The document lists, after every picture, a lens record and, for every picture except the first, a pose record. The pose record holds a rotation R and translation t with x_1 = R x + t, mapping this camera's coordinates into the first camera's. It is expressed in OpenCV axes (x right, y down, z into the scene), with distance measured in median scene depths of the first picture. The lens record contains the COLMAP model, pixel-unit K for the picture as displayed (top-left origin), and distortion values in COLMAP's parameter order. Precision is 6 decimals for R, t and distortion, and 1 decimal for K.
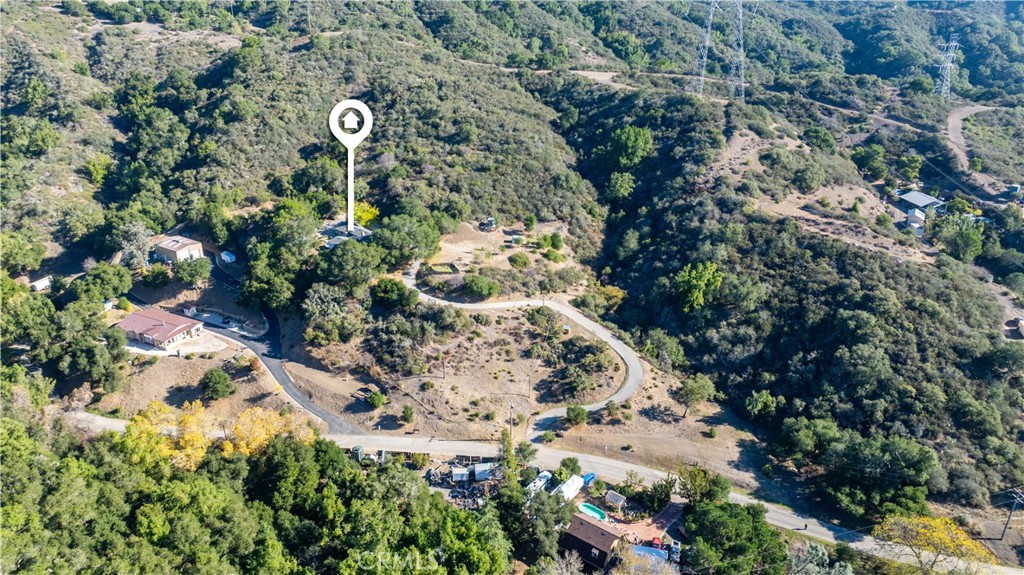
lens RADIAL K [[721.3, 0, 512.0], [0, 721.3, 287.5], [0, 0, 1]] dist [-0.014980, -0.004256]
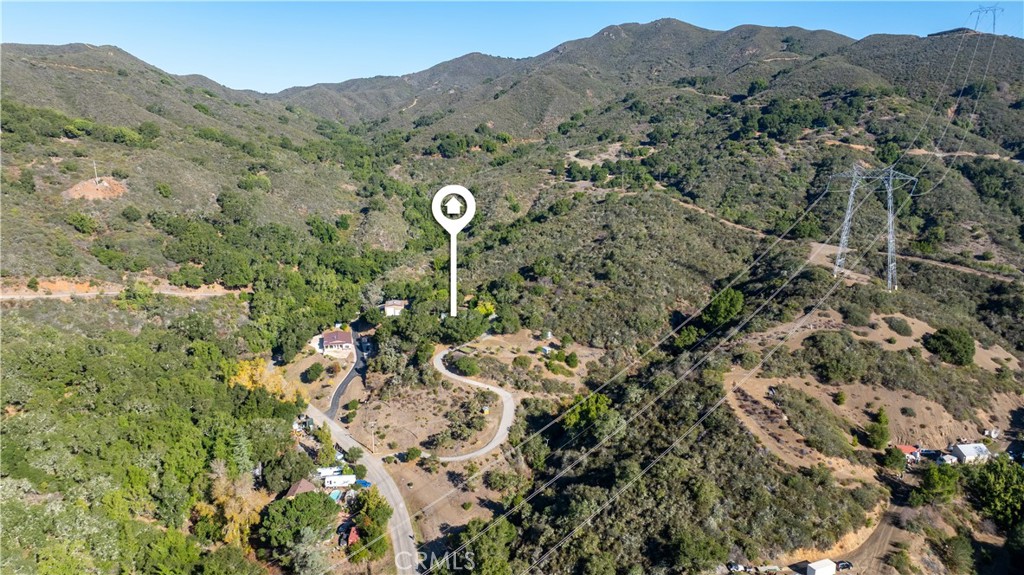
lens RADIAL K [[721.3, 0, 512.0], [0, 721.3, 287.5], [0, 0, 1]] dist [-0.014980, -0.004256]
pose [[0.633720, 0.153103, -0.758260, 0.922206], [-0.317437, 0.945355, -0.074420, -0.059679], [0.705430, 0.287862, 0.647691, 0.132969]]
